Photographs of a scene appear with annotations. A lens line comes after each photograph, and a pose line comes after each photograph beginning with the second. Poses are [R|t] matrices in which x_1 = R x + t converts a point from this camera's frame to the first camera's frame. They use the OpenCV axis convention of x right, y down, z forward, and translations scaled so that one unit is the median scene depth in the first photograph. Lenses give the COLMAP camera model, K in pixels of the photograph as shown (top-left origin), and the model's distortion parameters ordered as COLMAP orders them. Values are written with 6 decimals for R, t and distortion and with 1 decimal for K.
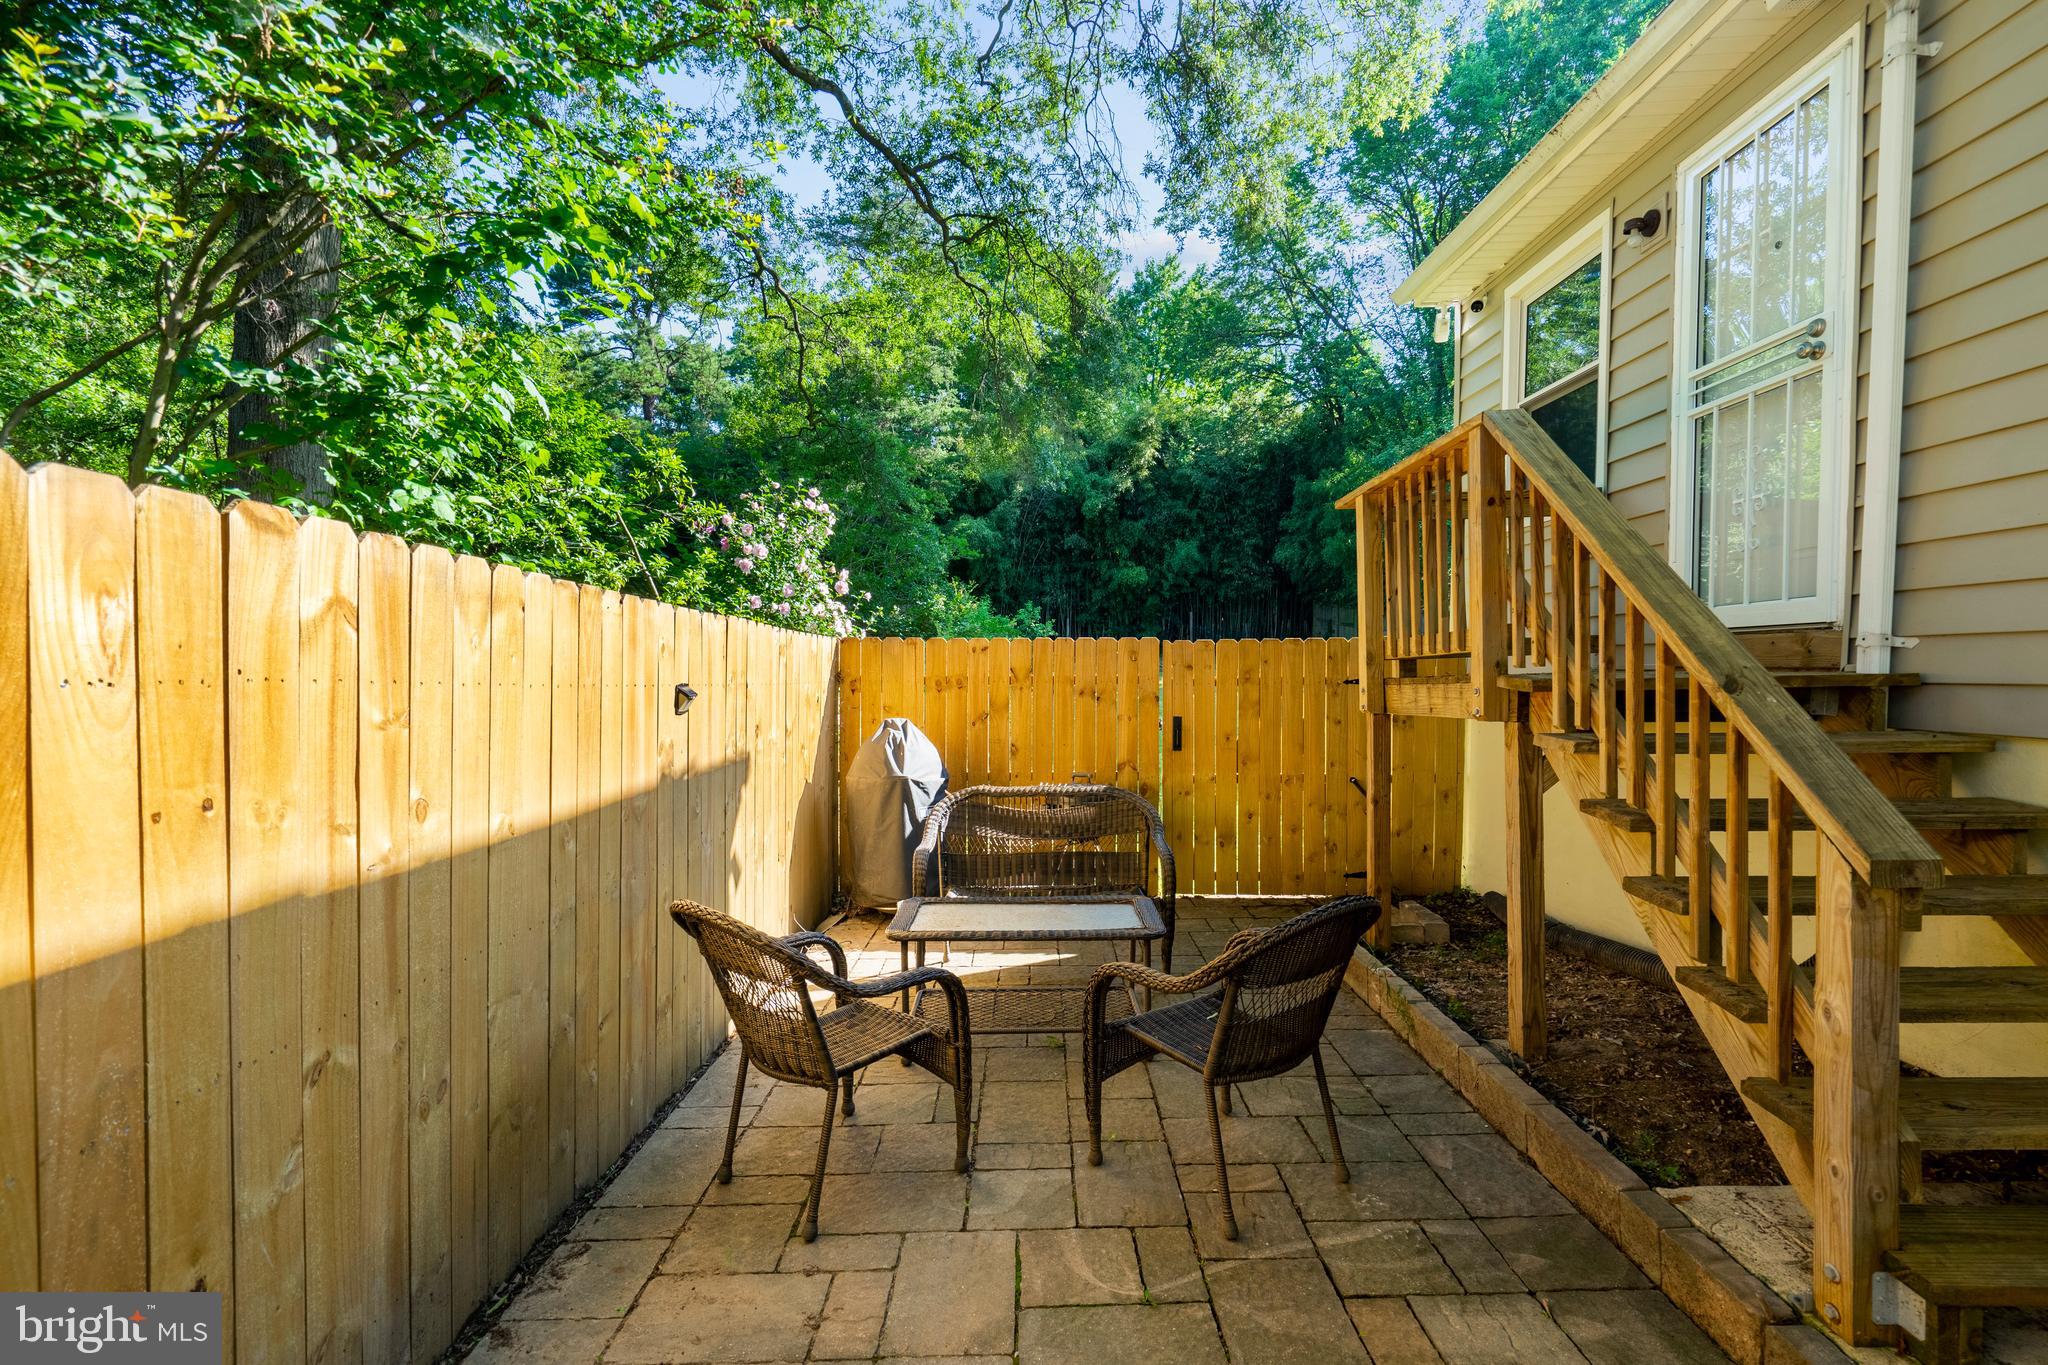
lens RADIAL K [[934.1, 0, 1024.2], [0, 934.1, 687.6], [0, 0, 1]] dist [-0.001869, 0.000348]
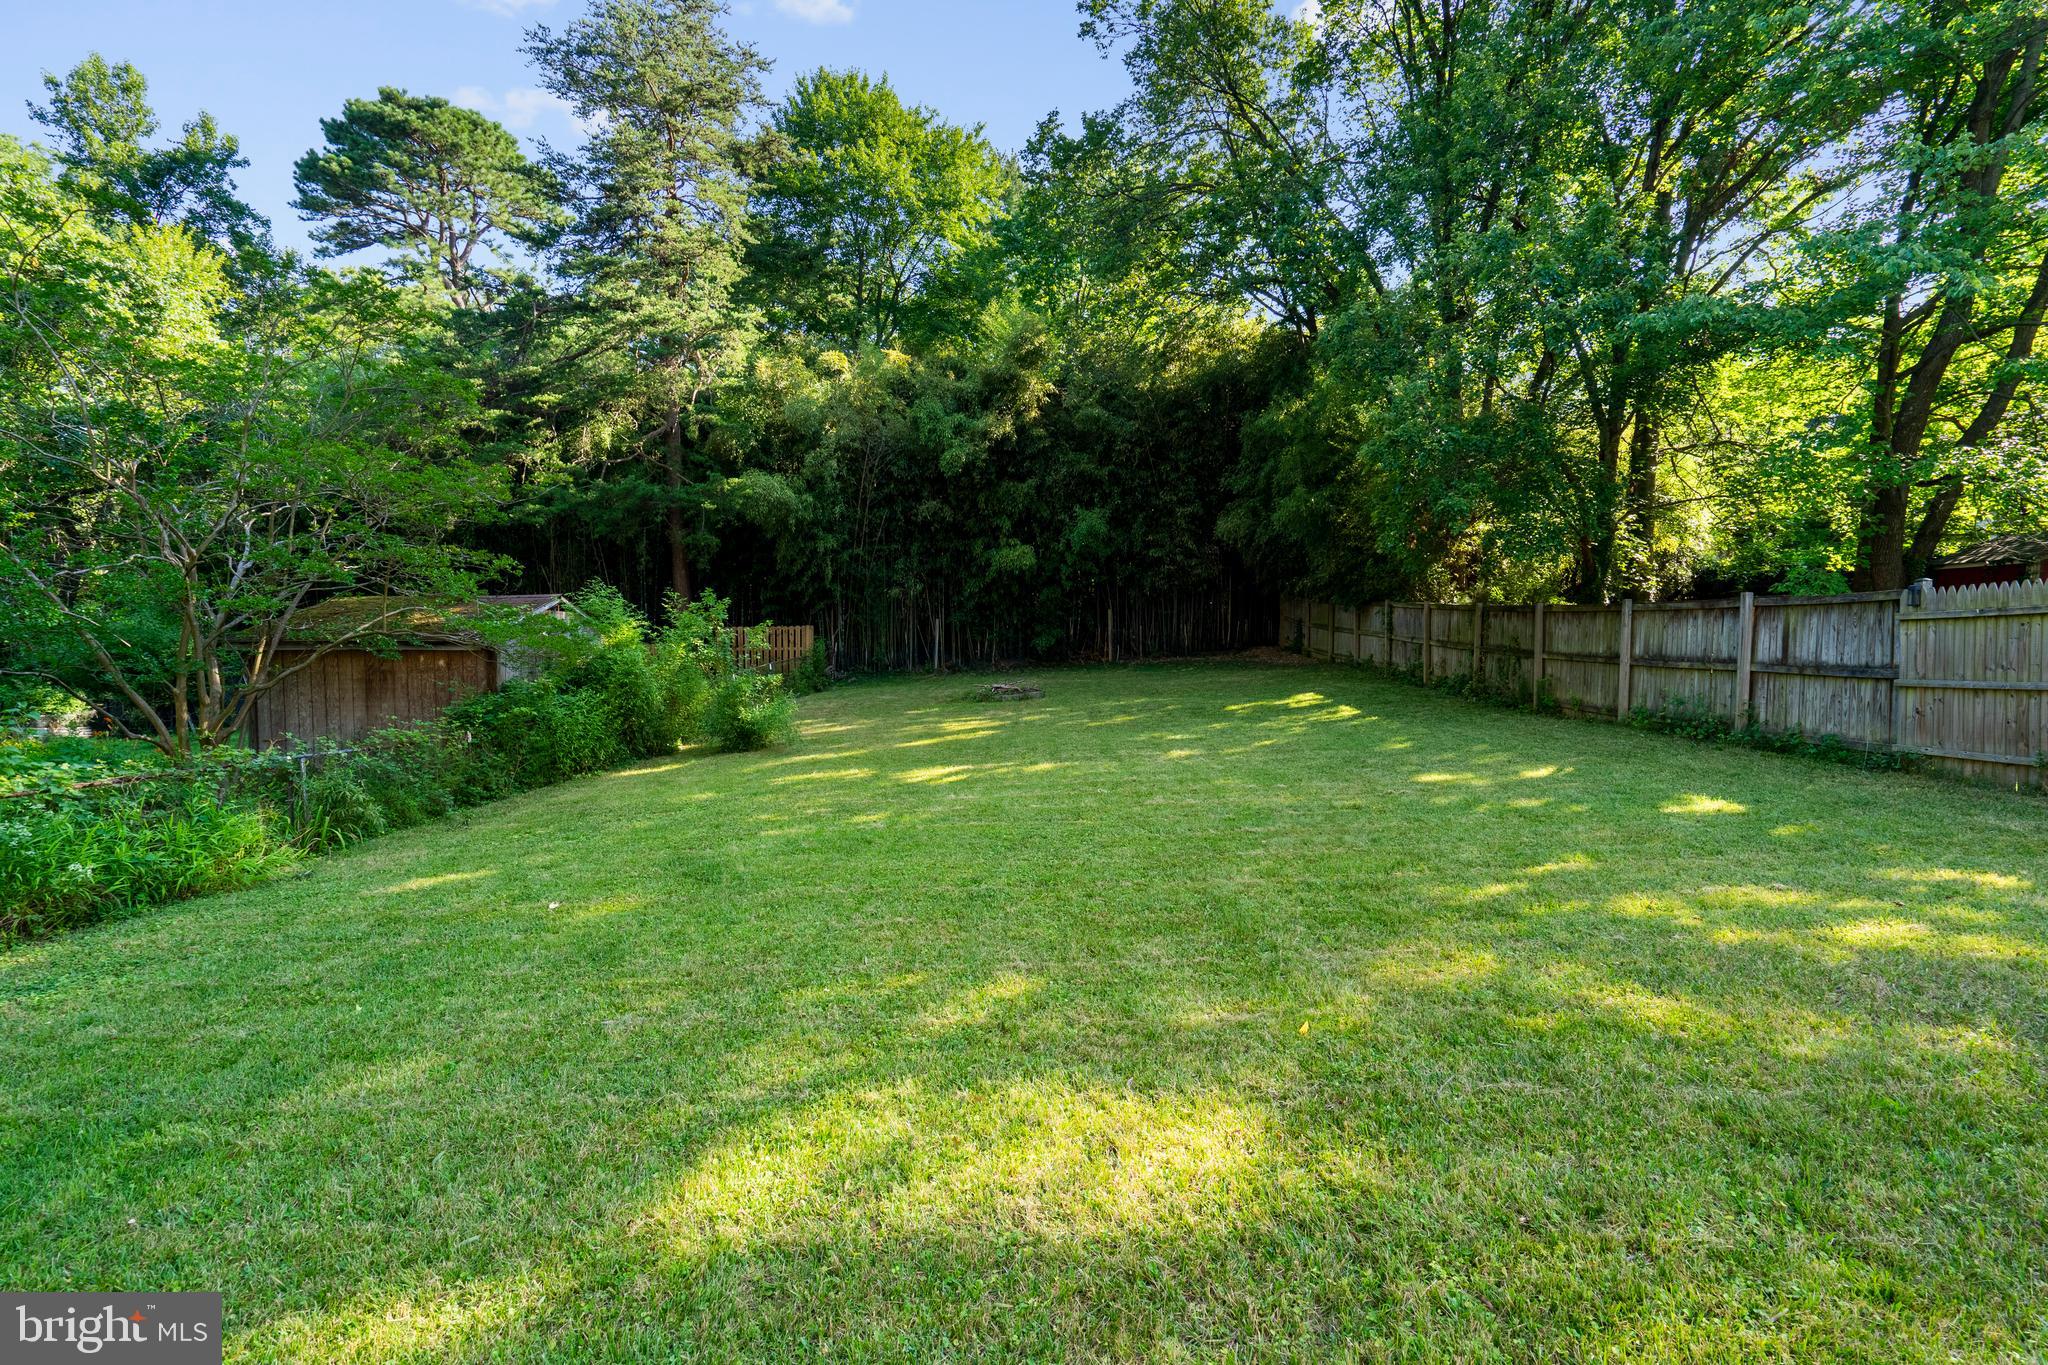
lens RADIAL K [[934.1, 0, 1019.6], [0, 934.1, 687.7], [0, 0, 1]] dist [-0.001869, 0.000348]
pose [[0.999690, -0.000409, -0.024876, 0.137398], [0.000401, 1.000000, -0.000322, -0.021122], [0.024876, 0.000312, 0.999690, 0.291119]]
